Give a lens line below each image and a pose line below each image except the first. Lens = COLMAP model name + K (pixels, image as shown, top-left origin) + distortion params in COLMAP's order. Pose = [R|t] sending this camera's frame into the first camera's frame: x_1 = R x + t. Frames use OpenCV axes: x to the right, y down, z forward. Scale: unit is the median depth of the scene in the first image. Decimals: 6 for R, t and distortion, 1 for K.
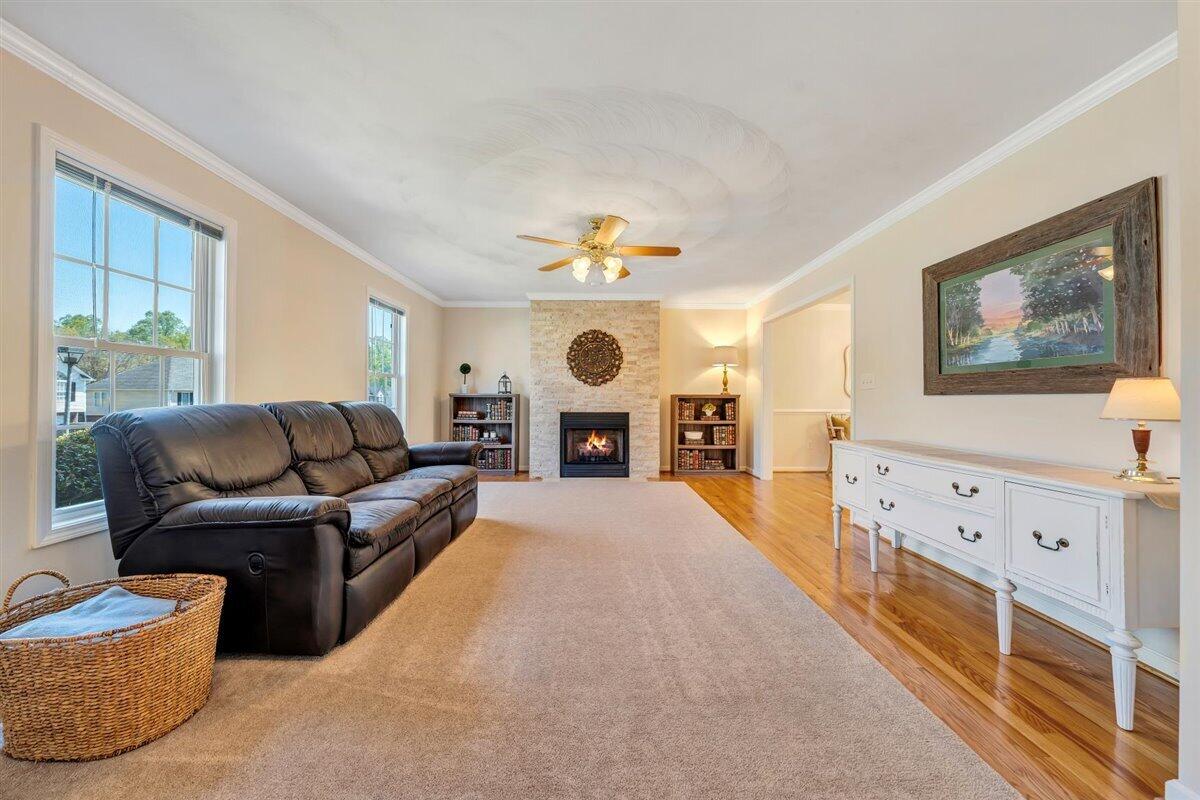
lens RADIAL K [[413.9, 0, 602.5], [0, 413.9, 395.3], [0, 0, 1]] dist [-0.002390, -0.000094]
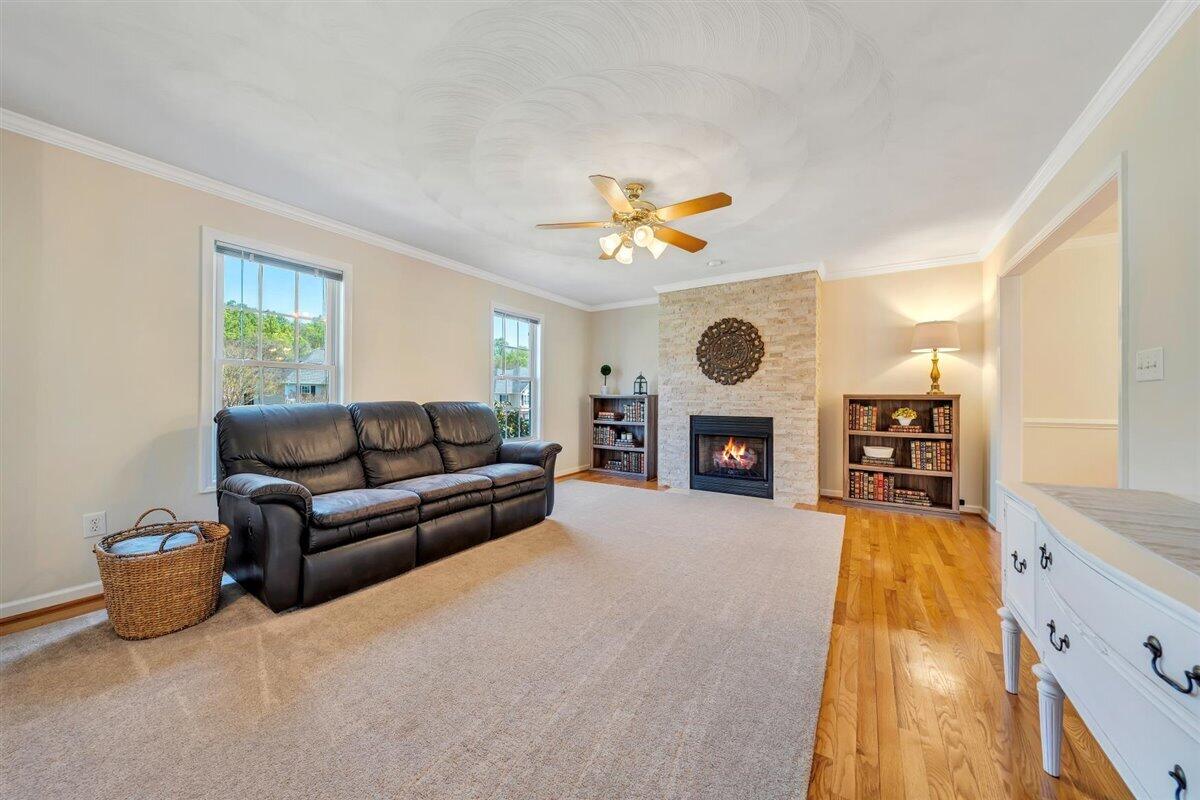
lens RADIAL K [[415.2, 0, 600.5], [0, 415.2, 394.4], [0, 0, 1]] dist [-0.001764, -0.000102]
pose [[0.831773, -0.005381, -0.555090, 0.227847], [0.002123, 0.999977, -0.006513, 0.001704], [0.555112, 0.004239, 0.831765, 0.151744]]
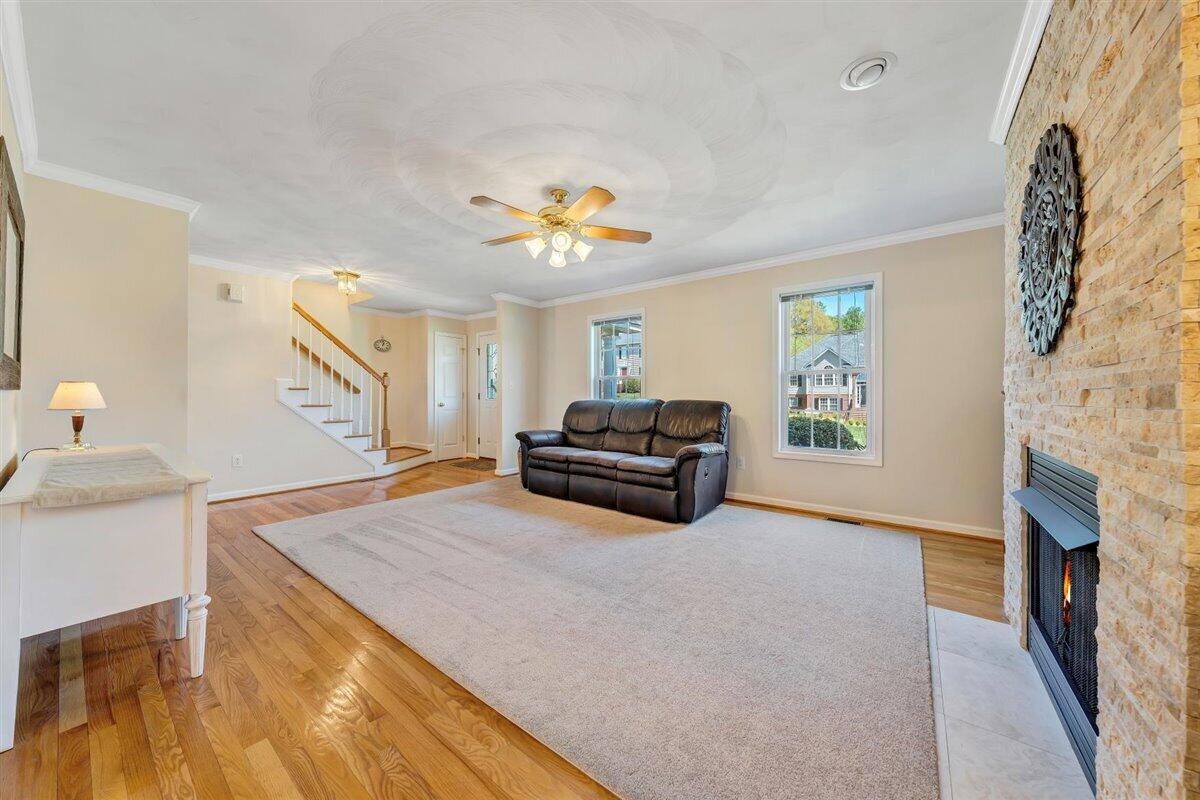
lens RADIAL K [[408.7, 0, 599.2], [0, 408.7, 395.1], [0, 0, 1]] dist [-0.011301, -0.000018]
pose [[-0.620986, -0.007037, -0.783790, 0.347181], [-0.002940, 0.999974, -0.006649, 0.003680], [0.783816, -0.001825, -0.620990, 0.917766]]
